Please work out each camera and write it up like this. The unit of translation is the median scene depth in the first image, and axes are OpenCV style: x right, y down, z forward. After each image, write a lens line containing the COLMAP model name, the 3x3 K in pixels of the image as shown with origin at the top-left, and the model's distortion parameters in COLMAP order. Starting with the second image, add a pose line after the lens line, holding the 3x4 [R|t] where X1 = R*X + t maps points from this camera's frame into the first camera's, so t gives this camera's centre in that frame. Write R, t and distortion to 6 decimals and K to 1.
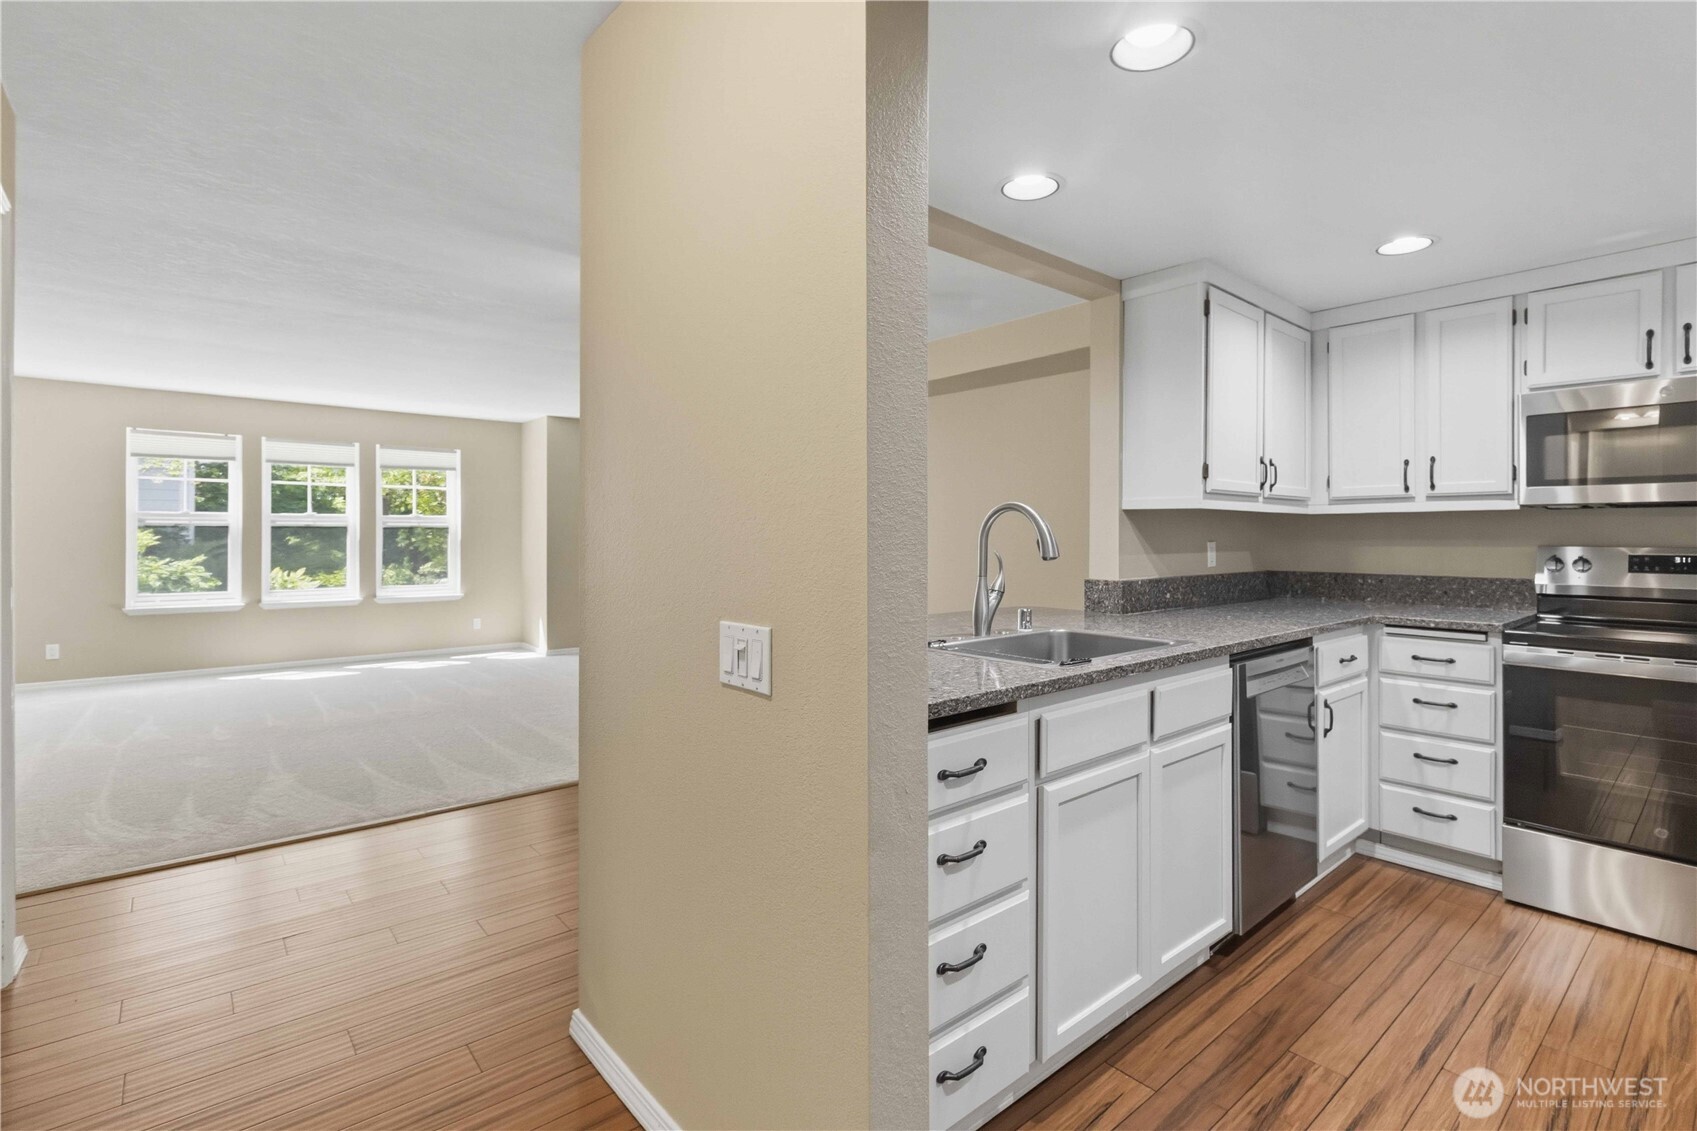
lens RADIAL K [[793.6, 0, 863.7], [0, 793.6, 535.7], [0, 0, 1]] dist [0.003270, -0.000292]
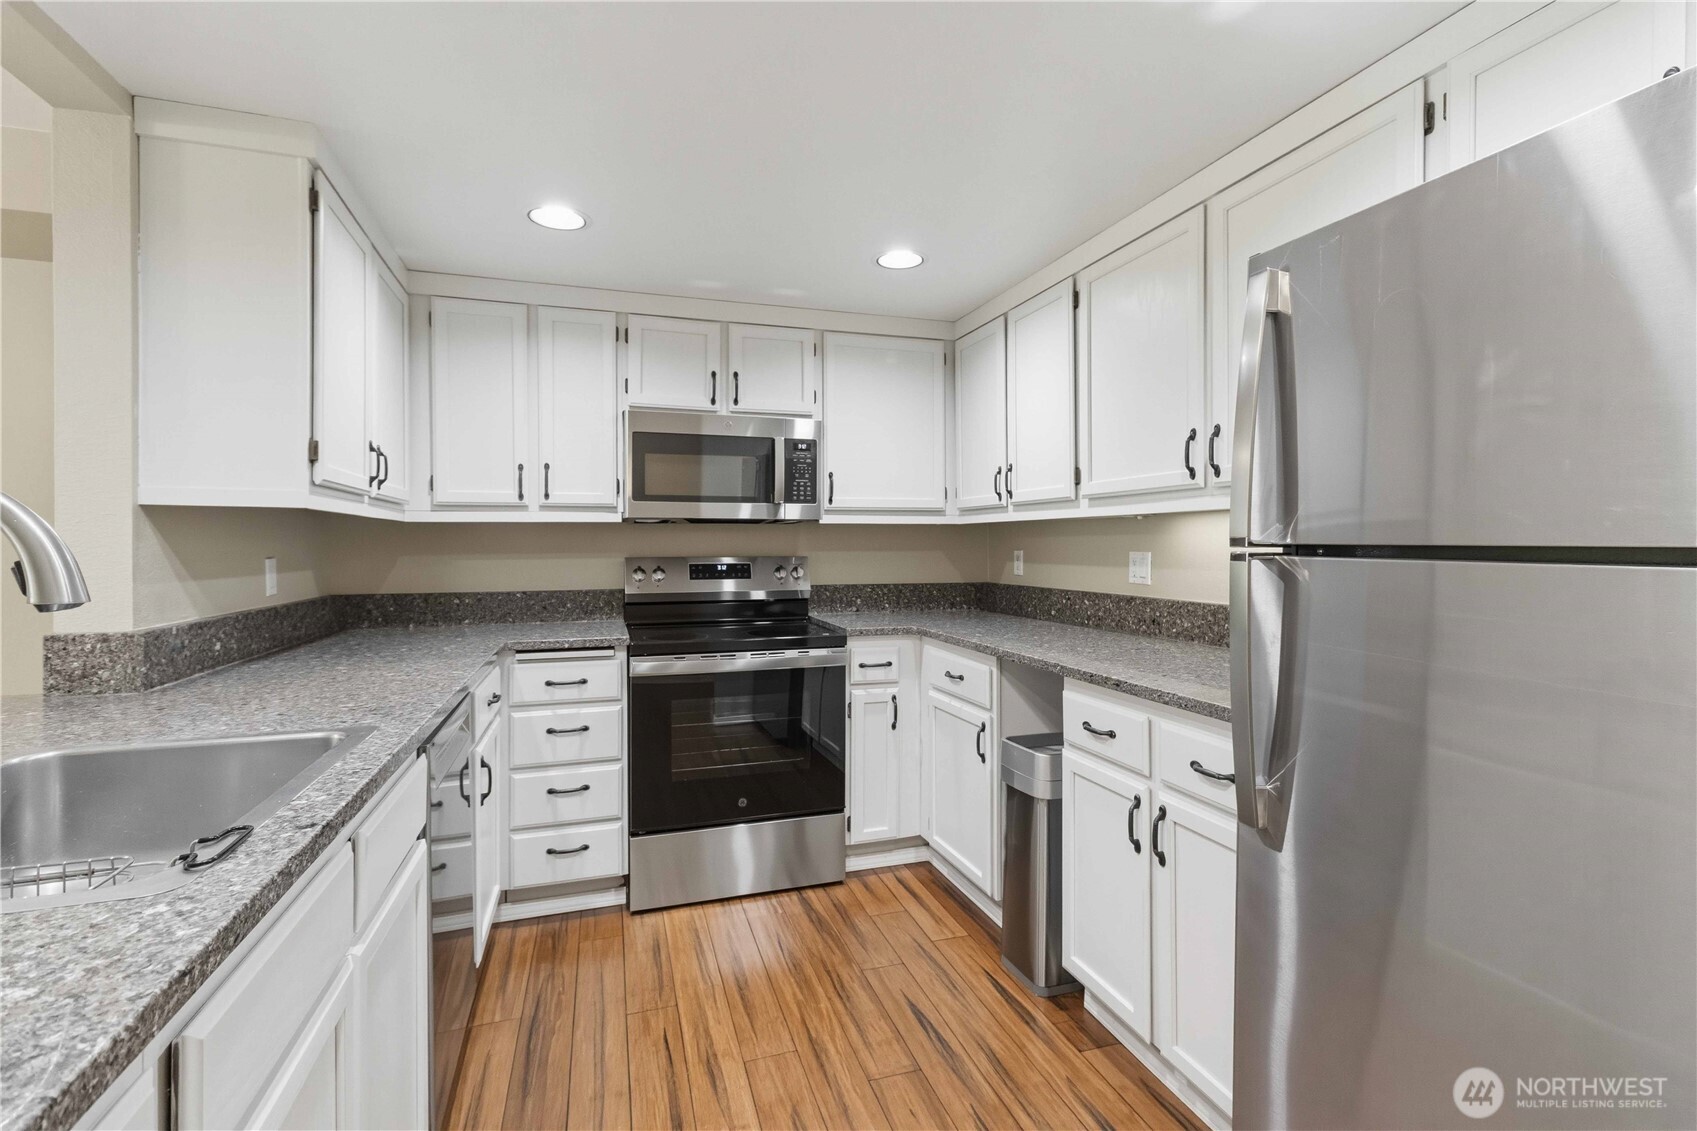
lens RADIAL K [[793.6, 0, 879.6], [0, 793.6, 545.7], [0, 0, 1]] dist [0.003270, -0.000292]
pose [[0.374064, -0.002087, 0.927400, -0.001625], [0.003333, 0.999994, 0.000906, -0.002578], [-0.927397, 0.002752, 0.374069, 0.302754]]
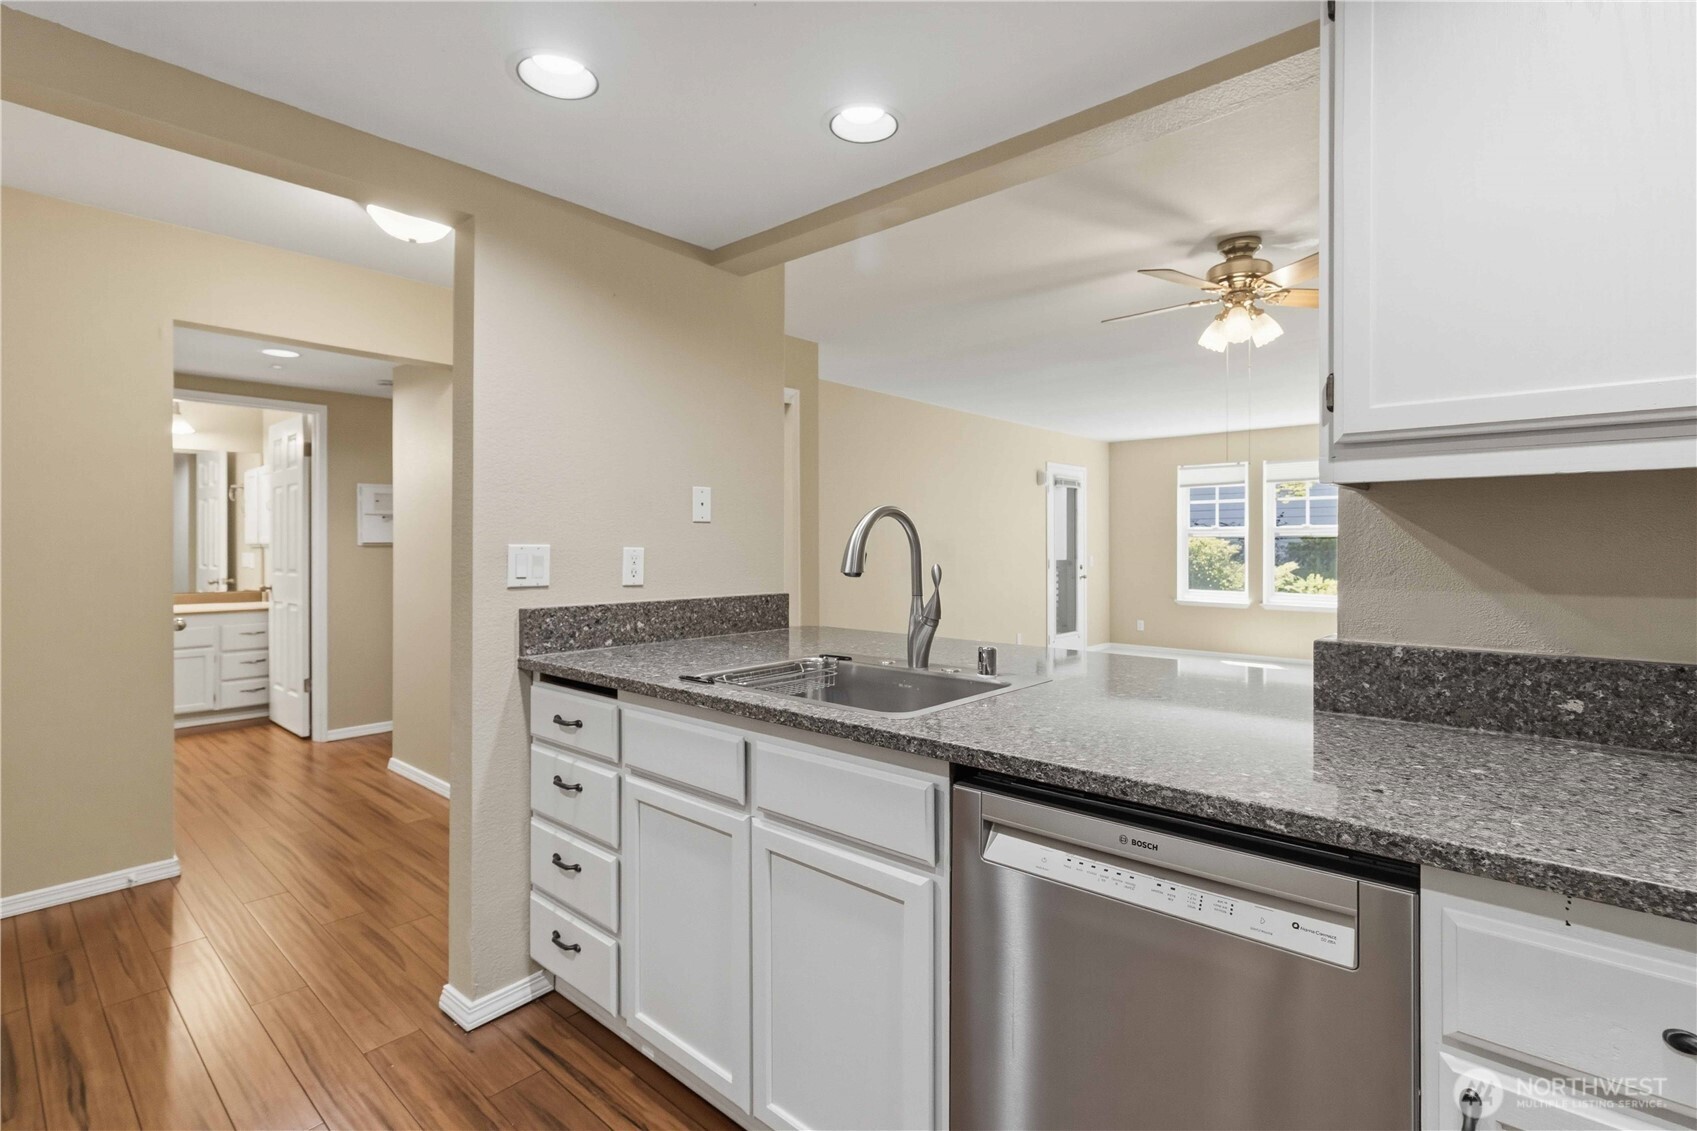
lens RADIAL K [[793.6, 0, 869.5], [0, 793.6, 542.6], [0, 0, 1]] dist [0.003270, -0.000292]
pose [[0.139142, -0.004167, -0.990264, 0.759638], [0.000689, 0.999991, -0.004111, -0.000978], [0.990272, -0.000110, 0.139144, 0.656202]]
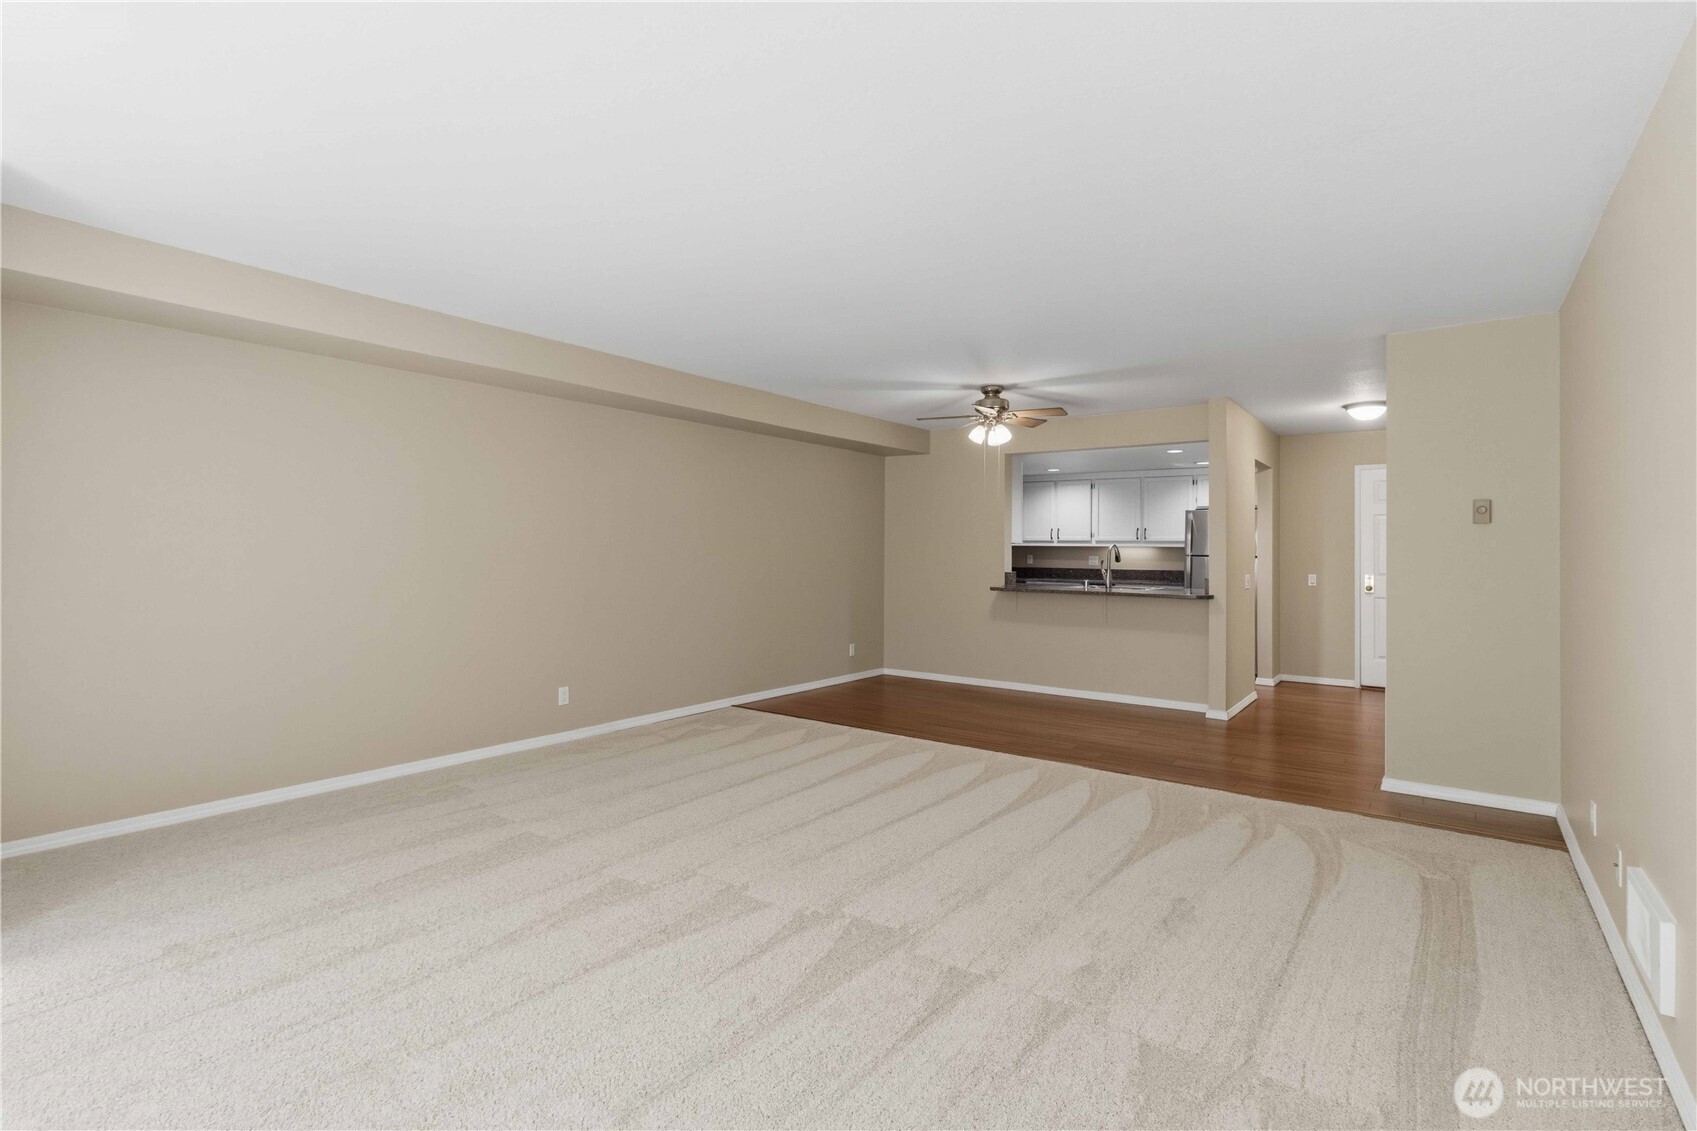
lens RADIAL K [[793.6, 0, 864.5], [0, 793.6, 552.1], [0, 0, 1]] dist [0.003270, -0.000292]
pose [[-0.226796, -0.004463, 0.973932, -2.004726], [-0.011153, 0.999936, 0.001985, -0.004841], [-0.973878, -0.010412, -0.226831, 2.039040]]
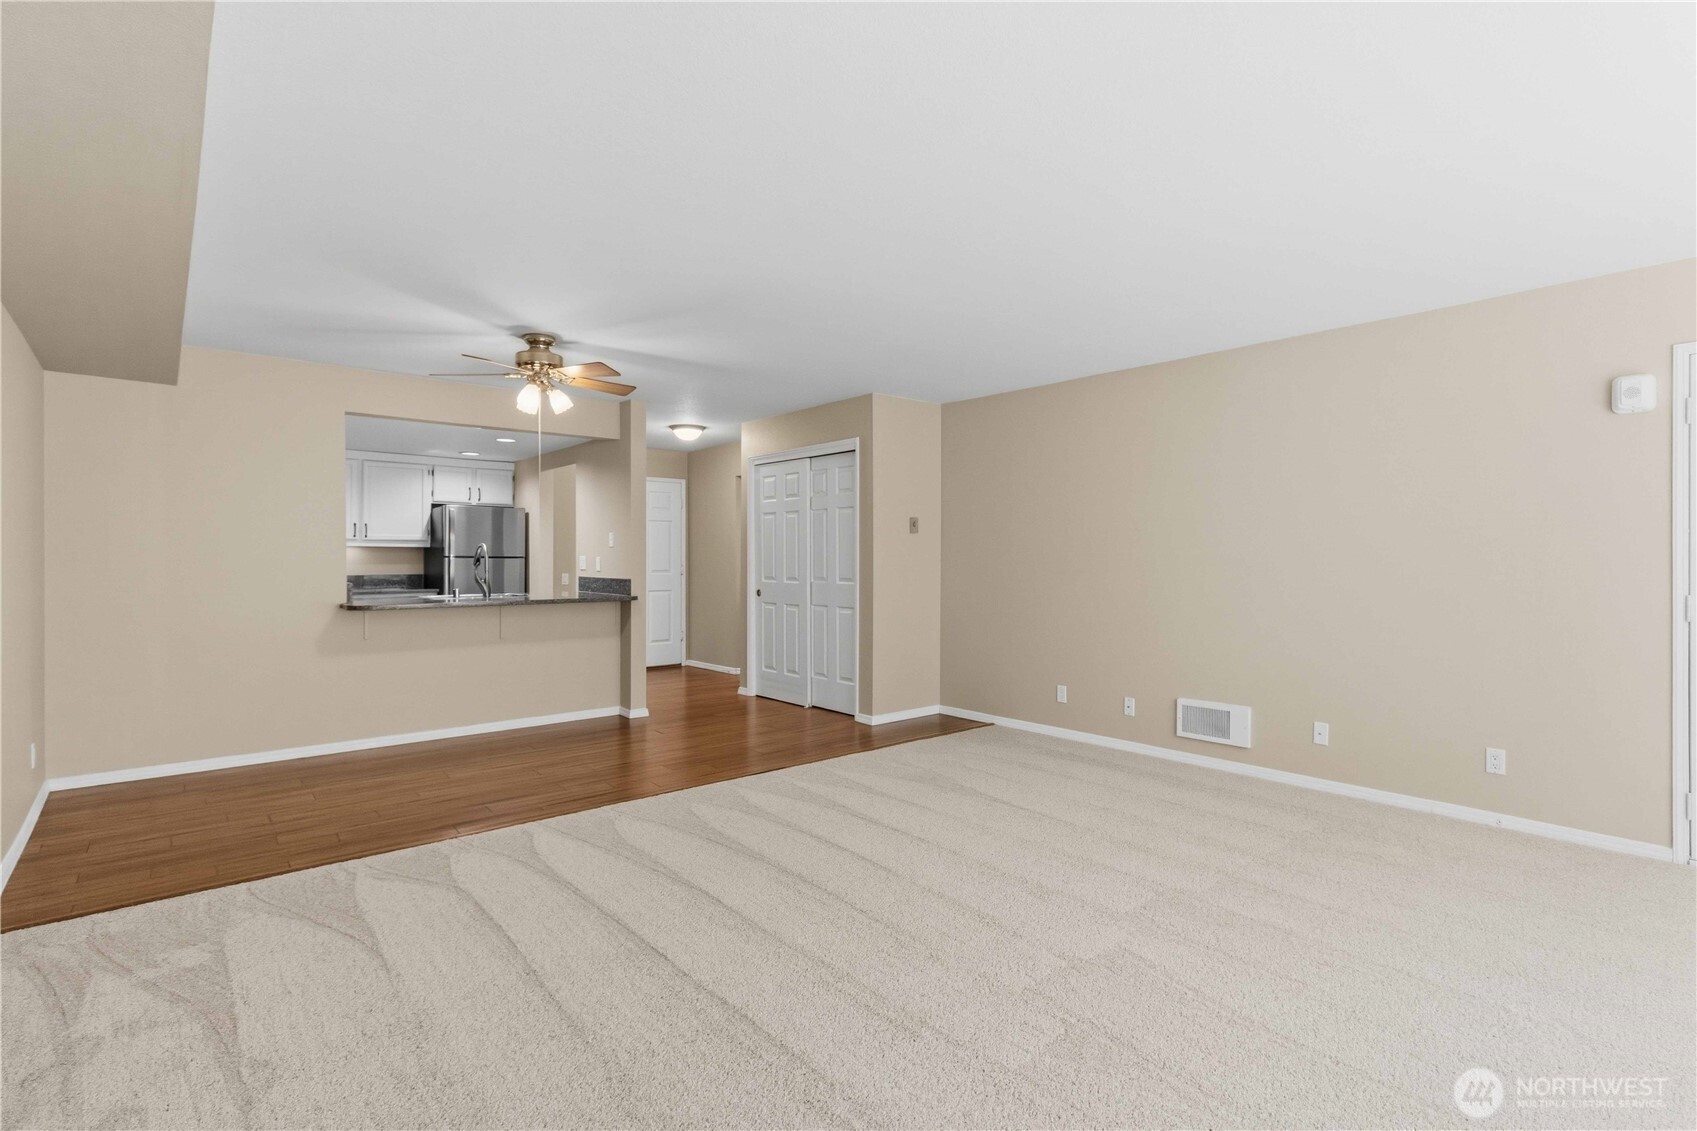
lens RADIAL K [[793.6, 0, 861.4], [0, 793.6, 569.4], [0, 0, 1]] dist [0.003270, -0.000292]
pose [[-0.999985, -0.004167, -0.003568, -0.800801], [-0.004213, 0.999907, 0.012986, 0.001386], [0.003514, 0.013001, -0.999909, 2.761644]]
